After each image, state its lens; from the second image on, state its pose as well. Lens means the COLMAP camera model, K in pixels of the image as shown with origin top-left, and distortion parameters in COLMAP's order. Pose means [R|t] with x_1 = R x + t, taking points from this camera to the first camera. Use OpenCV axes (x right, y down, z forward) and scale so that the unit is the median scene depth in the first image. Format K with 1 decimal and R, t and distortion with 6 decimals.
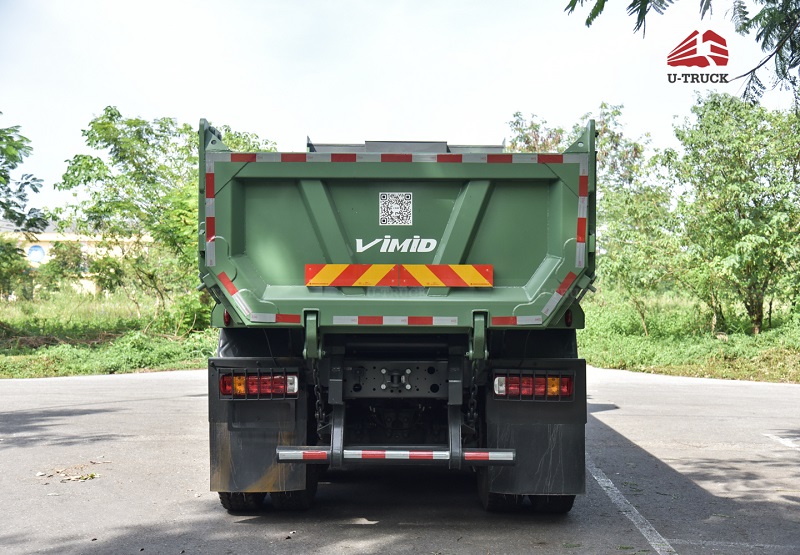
lens RADIAL K [[1112.3, 0, 400.0], [0, 1112.3, 277.5], [0, 0, 1]] dist [0.225878, -0.002090]
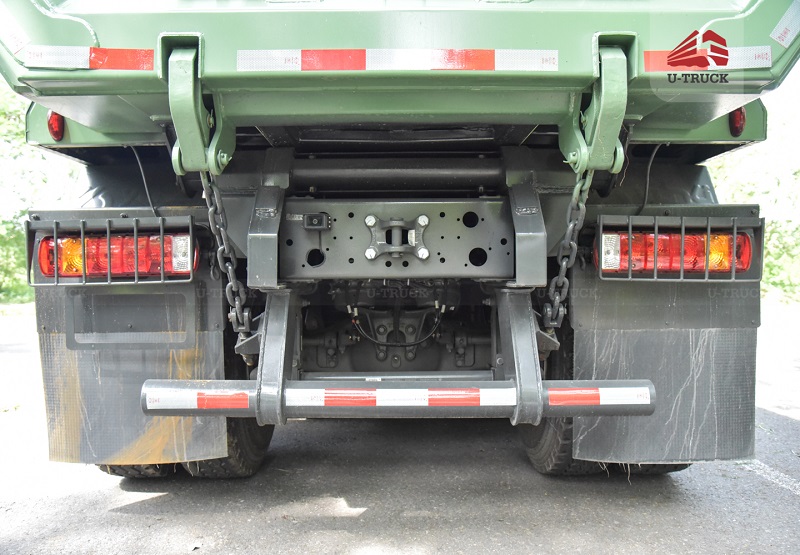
lens RADIAL K [[640.6, 0, 400.0], [0, 640.6, 277.5], [0, 0, 1]] dist [-0.035214, 0.000155]
pose [[0.999649, -0.009620, 0.024681, -0.009164], [0.009197, 0.999810, 0.017181, 0.103501], [-0.024842, -0.016948, 0.999548, 0.730055]]
